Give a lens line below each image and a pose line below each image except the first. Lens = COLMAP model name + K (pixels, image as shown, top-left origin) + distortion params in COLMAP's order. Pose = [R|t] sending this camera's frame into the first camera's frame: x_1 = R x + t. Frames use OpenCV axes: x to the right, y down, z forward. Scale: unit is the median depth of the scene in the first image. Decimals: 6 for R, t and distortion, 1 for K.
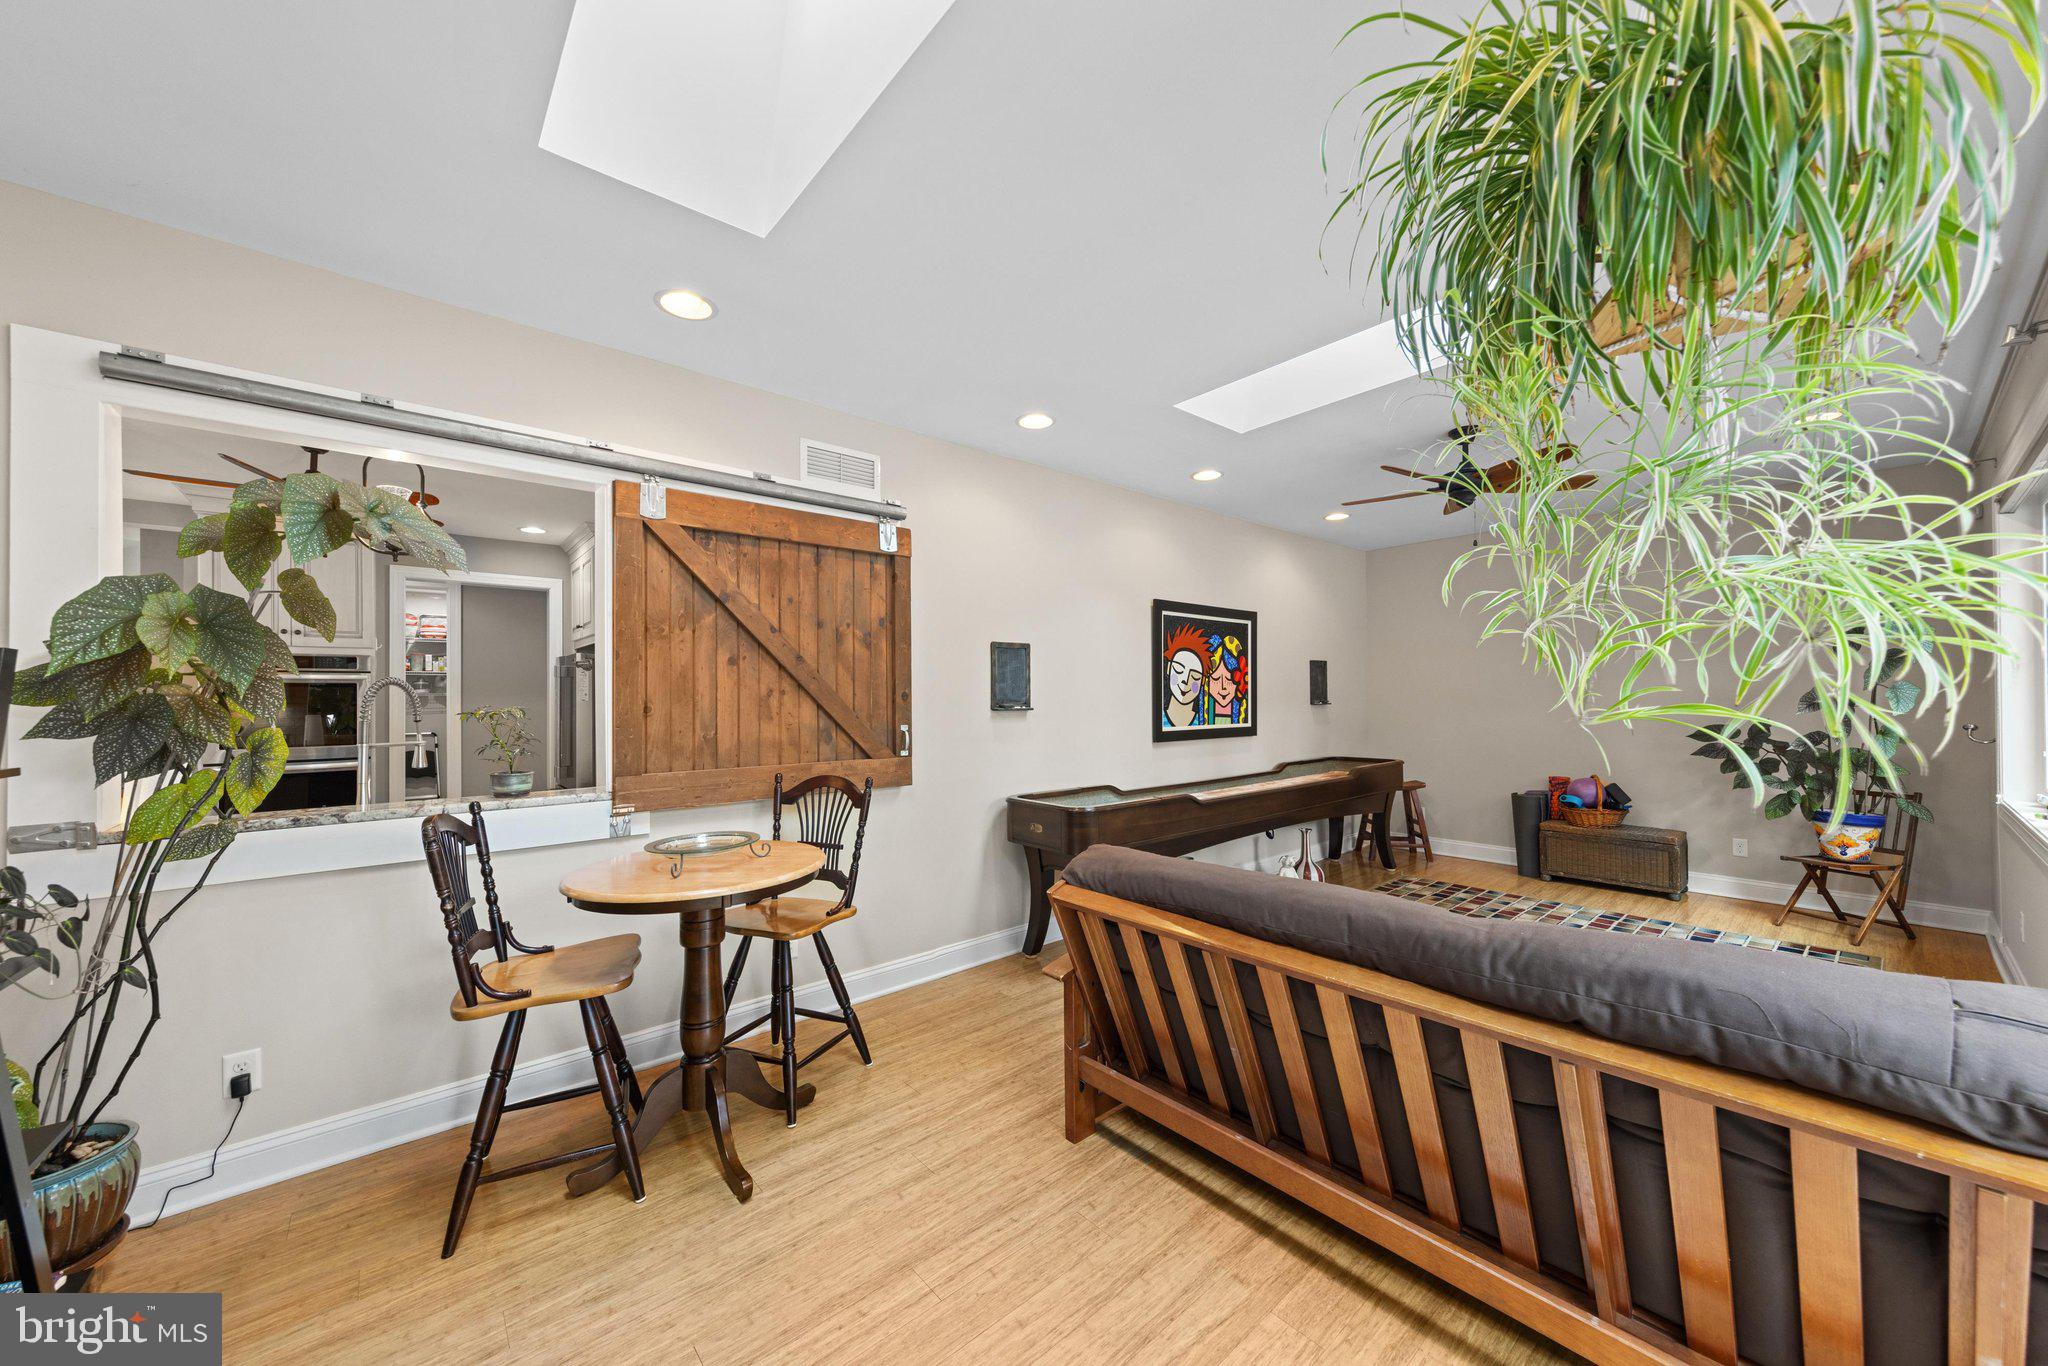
lens RADIAL K [[784.8, 0, 1025.3], [0, 784.8, 693.4], [0, 0, 1]] dist [0.002542, -0.000064]
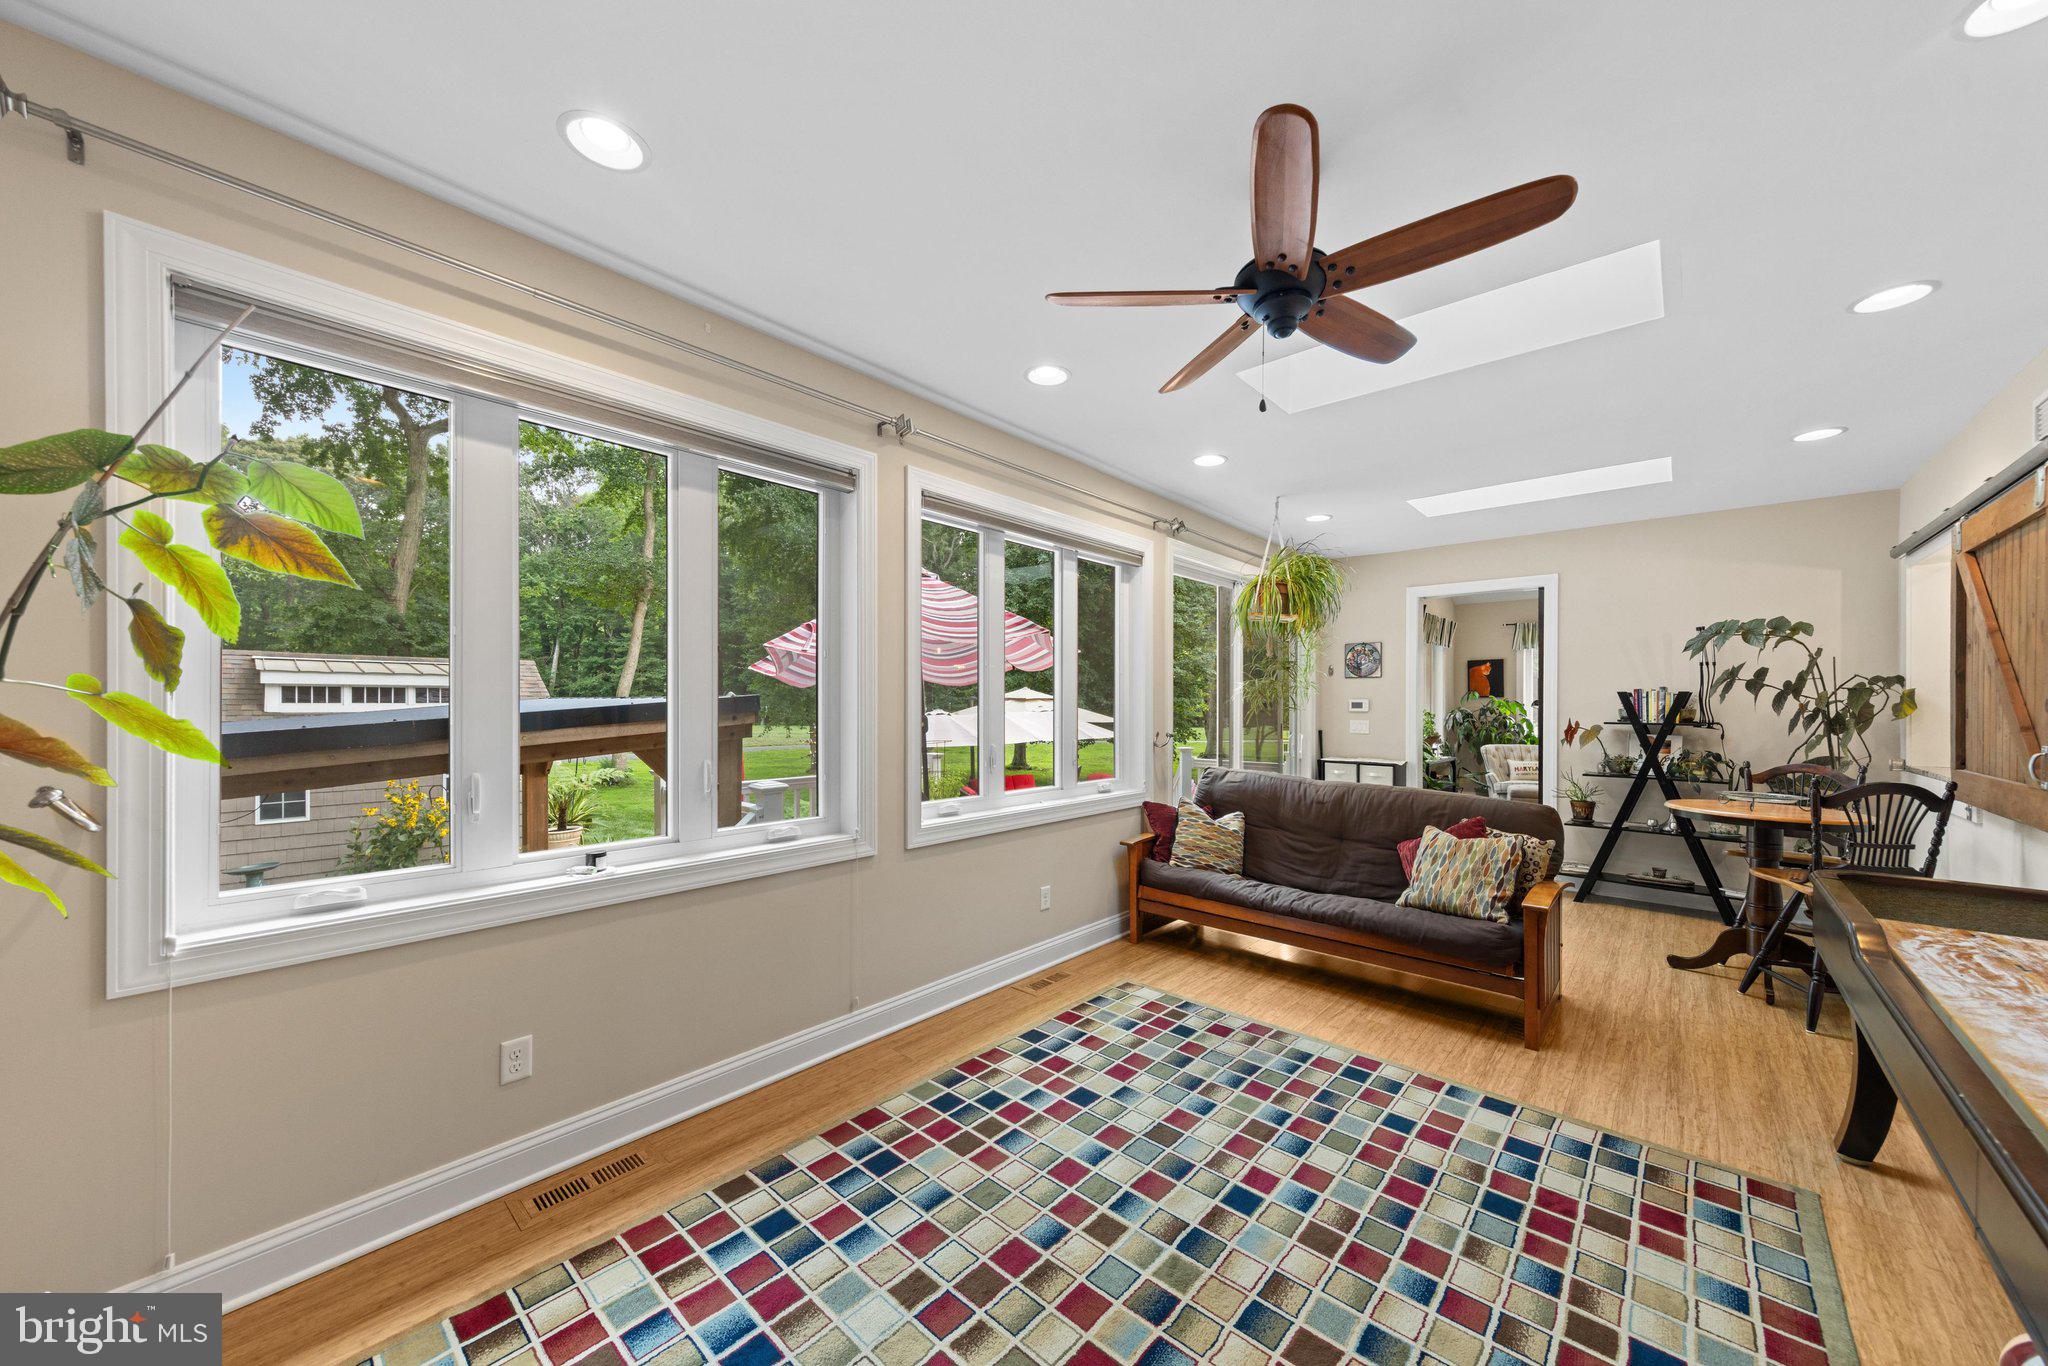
lens RADIAL K [[784.8, 0, 1025.3], [0, 784.8, 693.4], [0, 0, 1]] dist [0.002542, -0.000064]
pose [[-0.991649, -0.001496, -0.128956, 1.193652], [-0.001173, 0.999996, -0.002576, 0.019776], [0.128960, -0.002404, -0.991647, 2.286127]]
